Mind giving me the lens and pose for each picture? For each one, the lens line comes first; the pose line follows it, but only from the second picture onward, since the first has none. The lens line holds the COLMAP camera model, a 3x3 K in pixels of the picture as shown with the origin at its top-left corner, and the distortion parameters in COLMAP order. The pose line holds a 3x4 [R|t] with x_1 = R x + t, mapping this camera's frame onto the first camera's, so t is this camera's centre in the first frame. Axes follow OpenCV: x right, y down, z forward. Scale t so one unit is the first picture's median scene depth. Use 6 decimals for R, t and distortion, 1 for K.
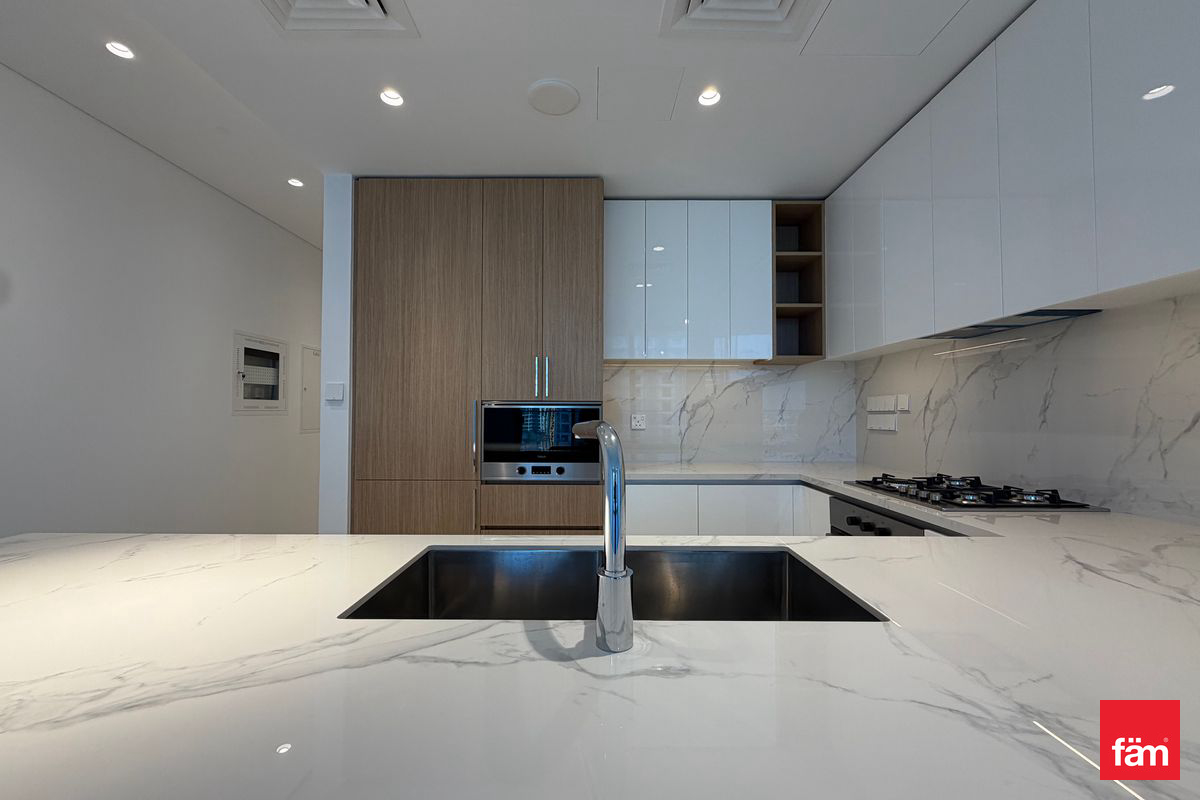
lens RADIAL K [[478.3, 0, 595.3], [0, 478.3, 404.6], [0, 0, 1]] dist [-0.000442, 0.000410]
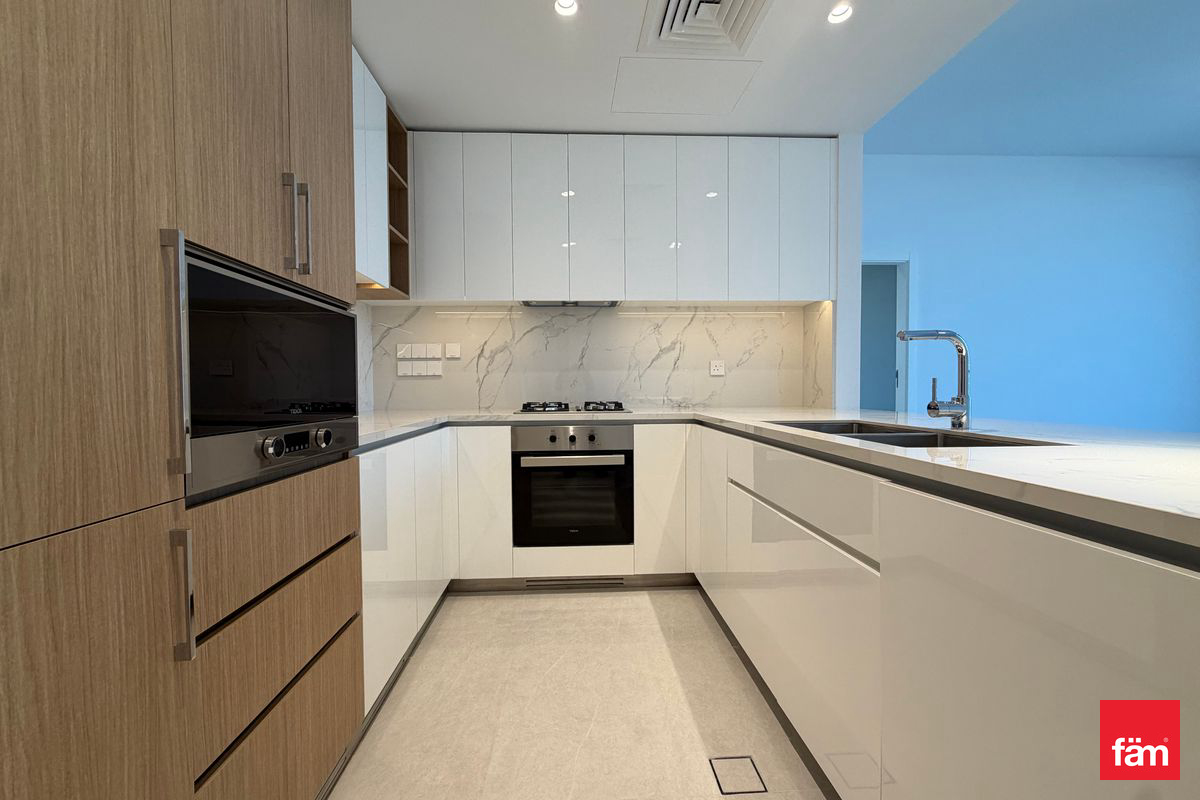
lens RADIAL K [[478.3, 0, 595.3], [0, 478.3, 402.0], [0, 0, 1]] dist [-0.000442, 0.000410]
pose [[-0.054188, -0.031181, 0.998044, -0.556665], [-0.010833, 0.999472, 0.030637, 0.084250], [-0.998472, -0.009151, -0.054498, 0.750780]]
